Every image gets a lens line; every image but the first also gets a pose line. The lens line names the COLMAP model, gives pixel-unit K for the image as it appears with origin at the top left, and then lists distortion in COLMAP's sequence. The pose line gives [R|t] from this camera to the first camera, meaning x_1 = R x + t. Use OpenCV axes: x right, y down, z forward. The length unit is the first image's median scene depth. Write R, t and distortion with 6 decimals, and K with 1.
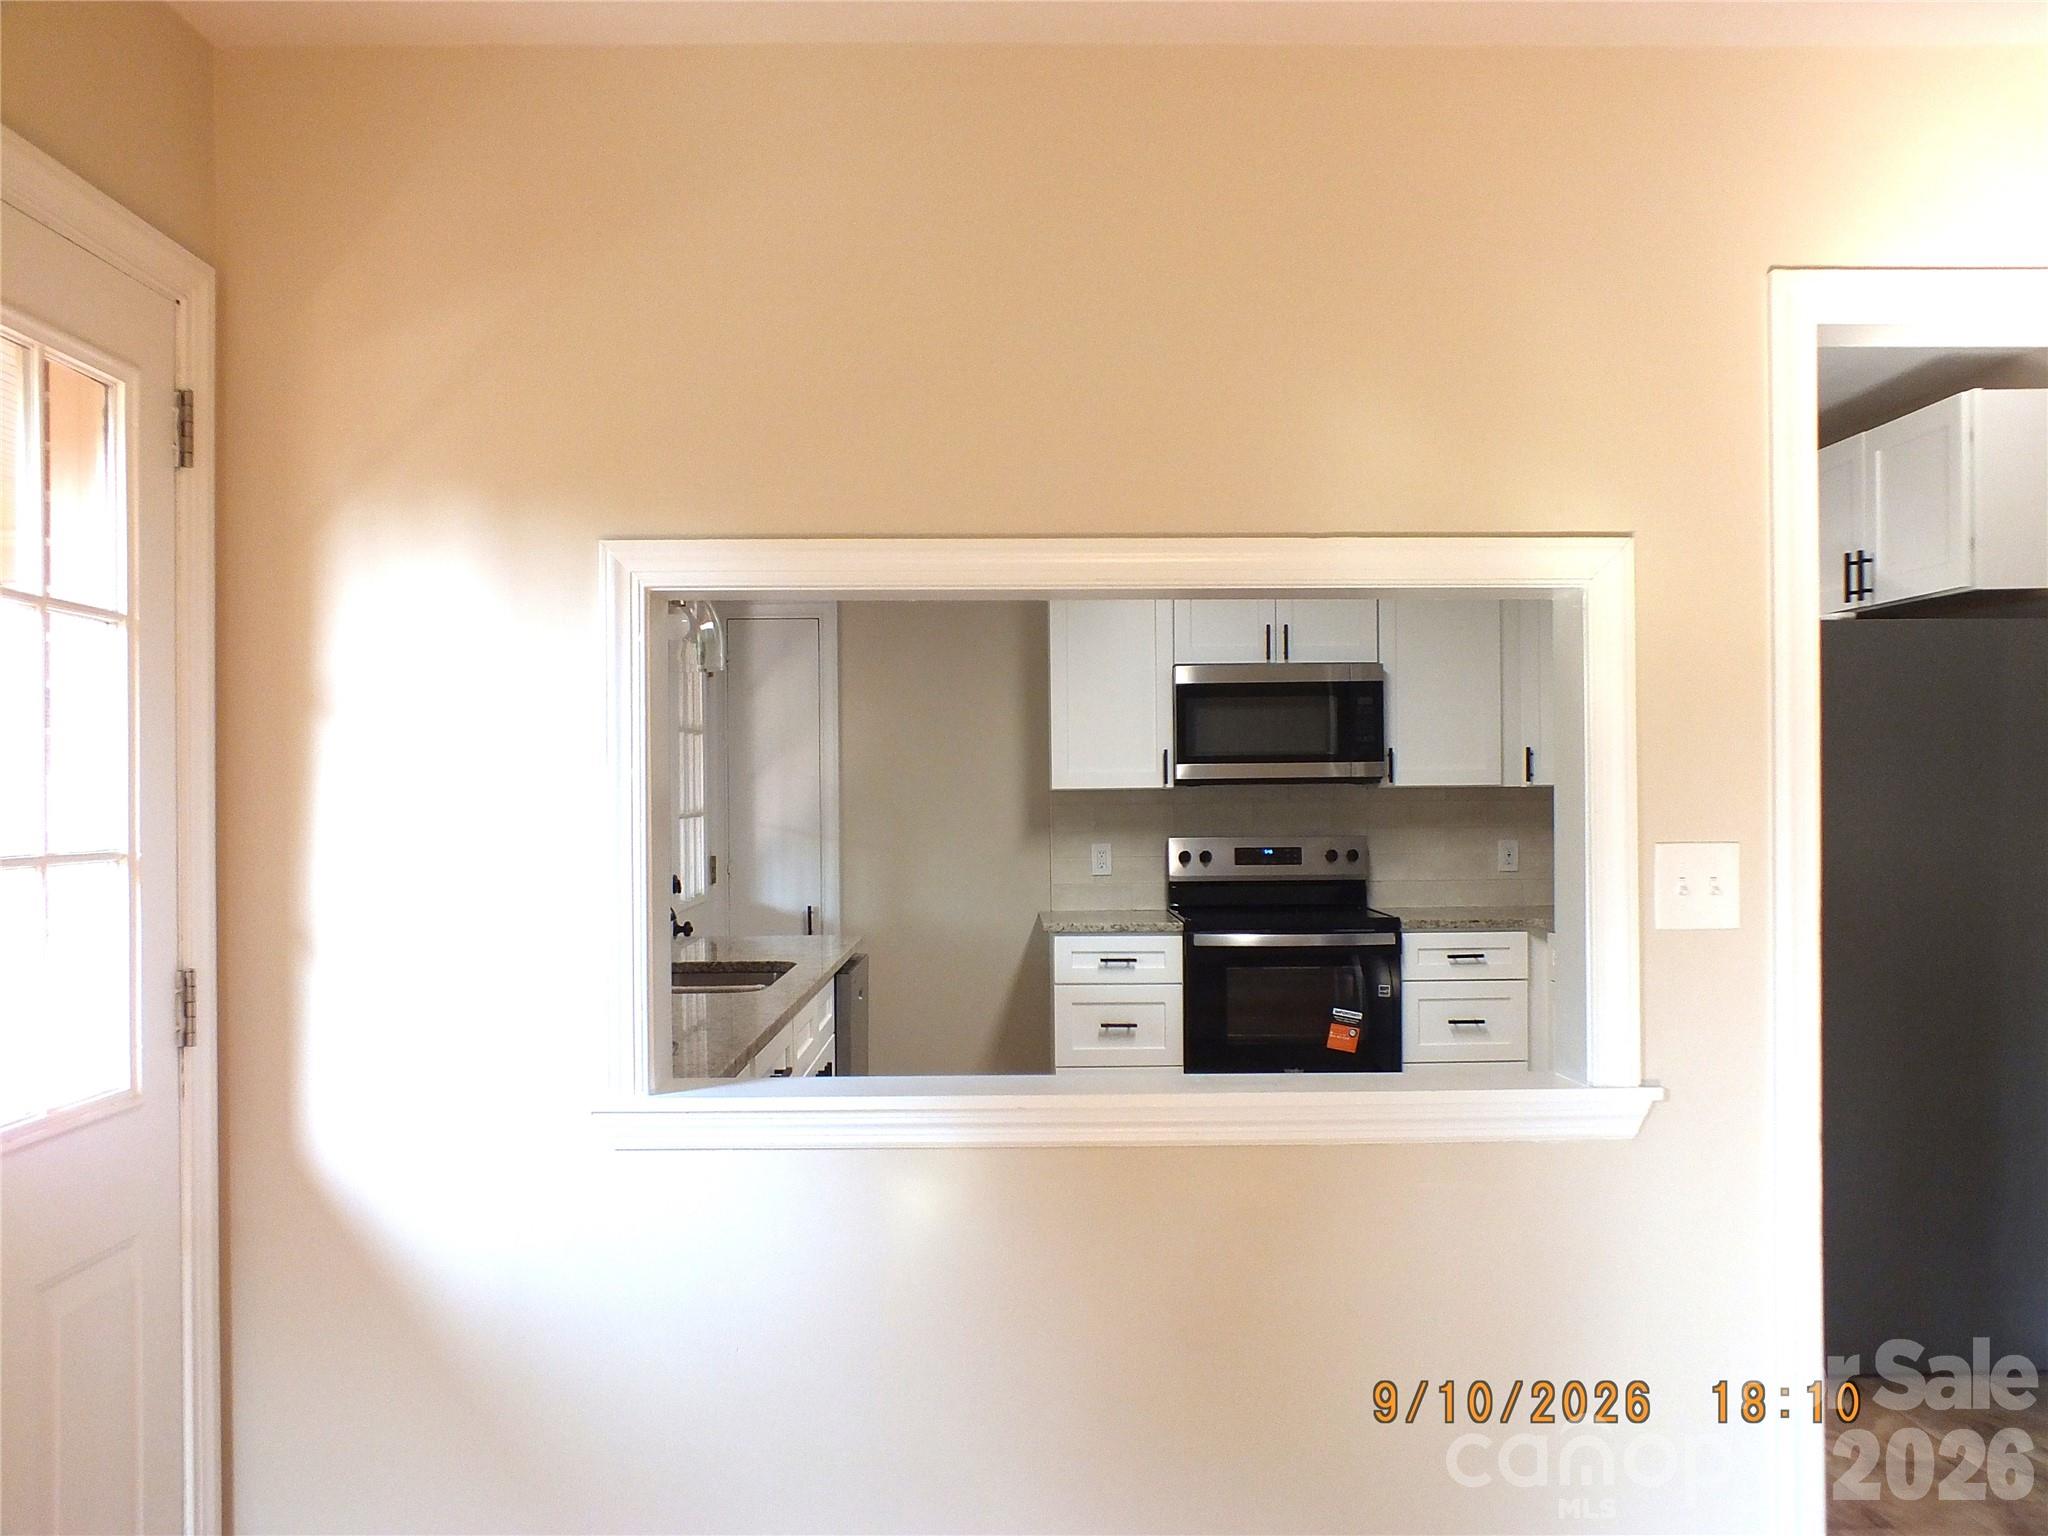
lens RADIAL K [[1729.3, 0, 1017.7], [0, 1729.3, 773.9], [0, 0, 1]] dist [-0.072266, 0.046406]
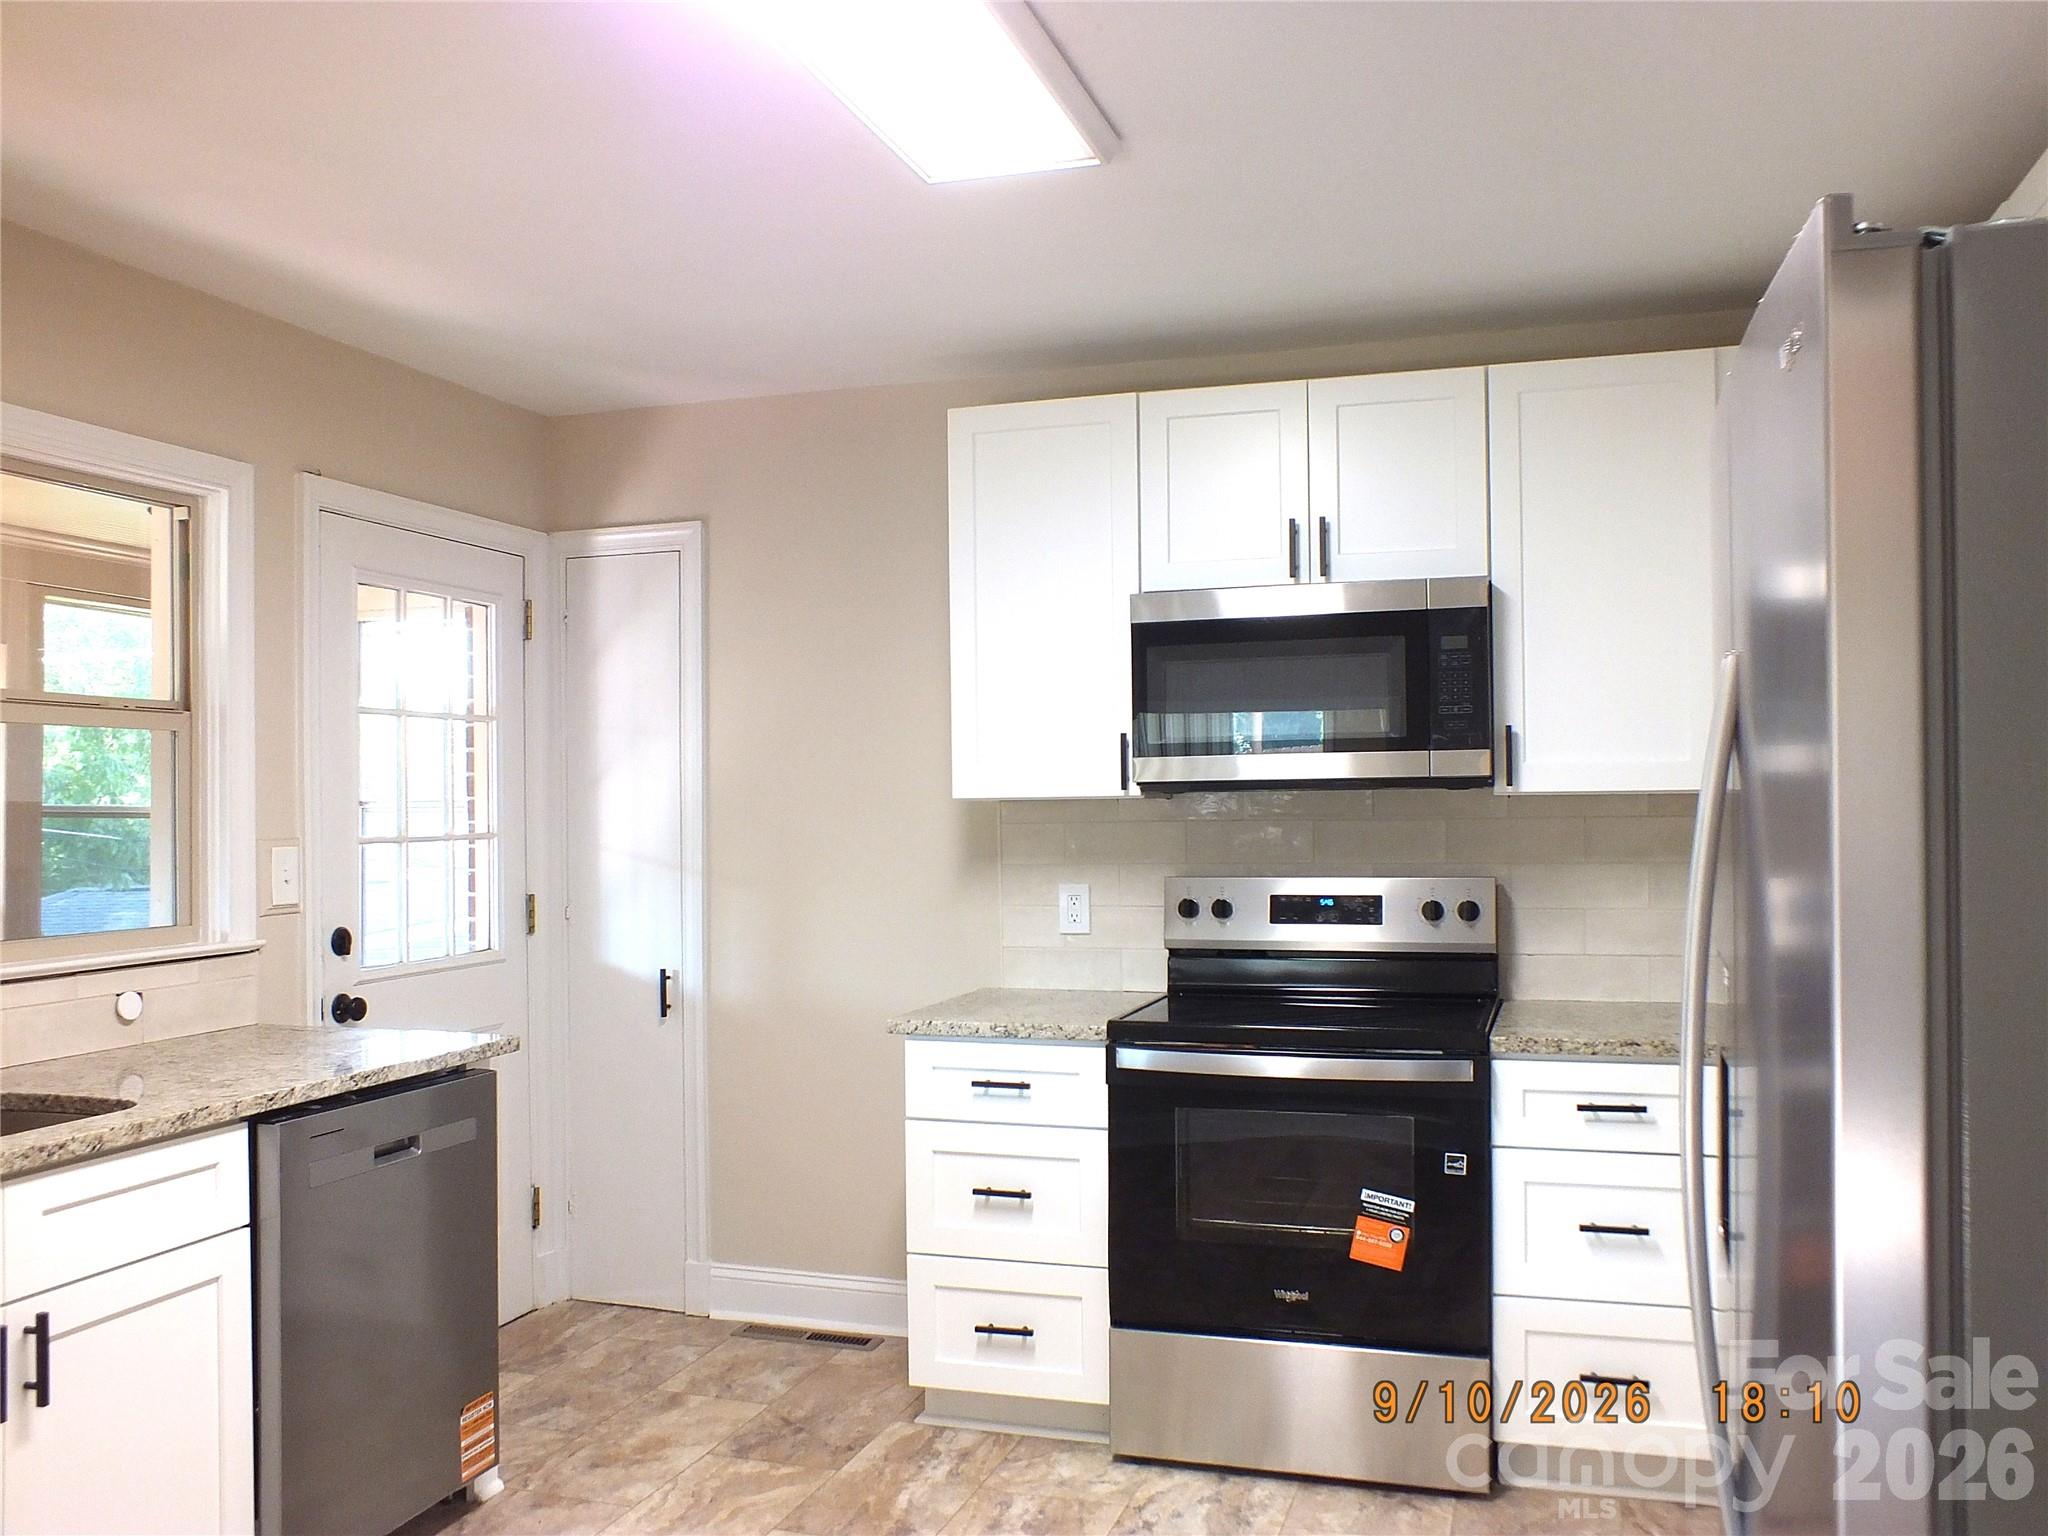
lens RADIAL K [[1729.3, 0, 1028.8], [0, 1729.3, 774.7], [0, 0, 1]] dist [-0.072266, 0.046406]
pose [[0.952591, -0.005855, -0.304197, 0.238774], [0.005129, 0.999982, -0.003187, 0.002192], [0.304210, 0.001475, 0.952604, 0.413738]]
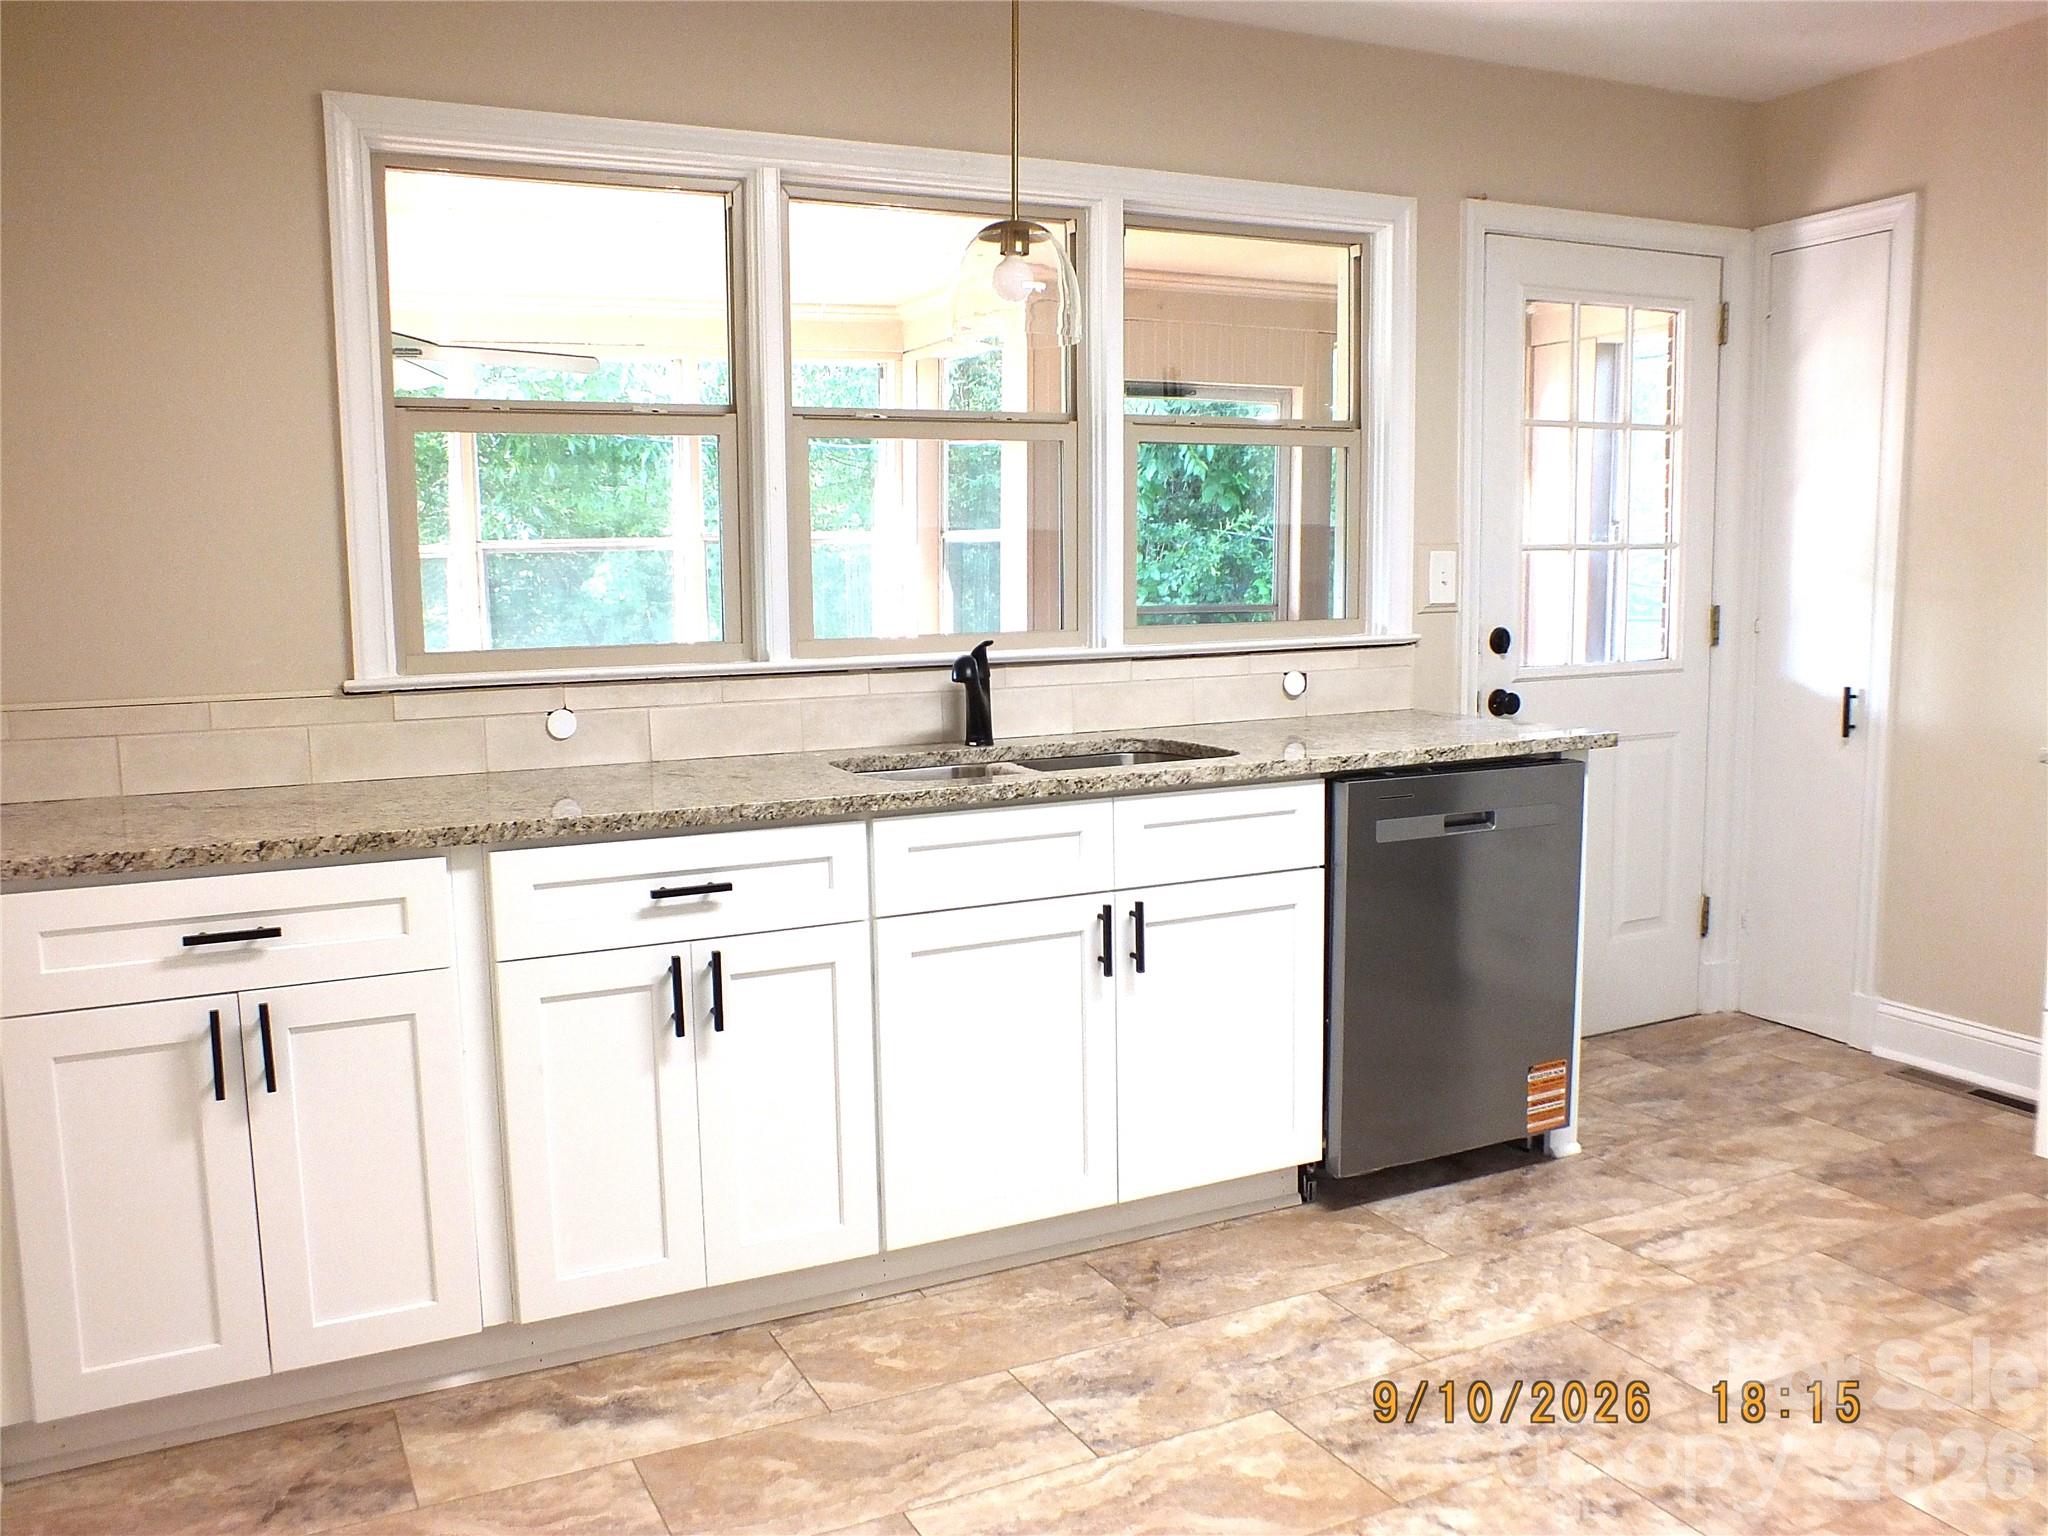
lens RADIAL K [[1708.5, 0, 1027.5], [0, 1708.5, 770.7], [0, 0, 1]] dist [-0.057084, 0.037181]
pose [[0.443726, 0.110611, -0.889310, 0.328282], [0.021719, 0.990735, 0.134063, 0.016503], [0.895899, -0.078803, 0.437213, 0.467596]]
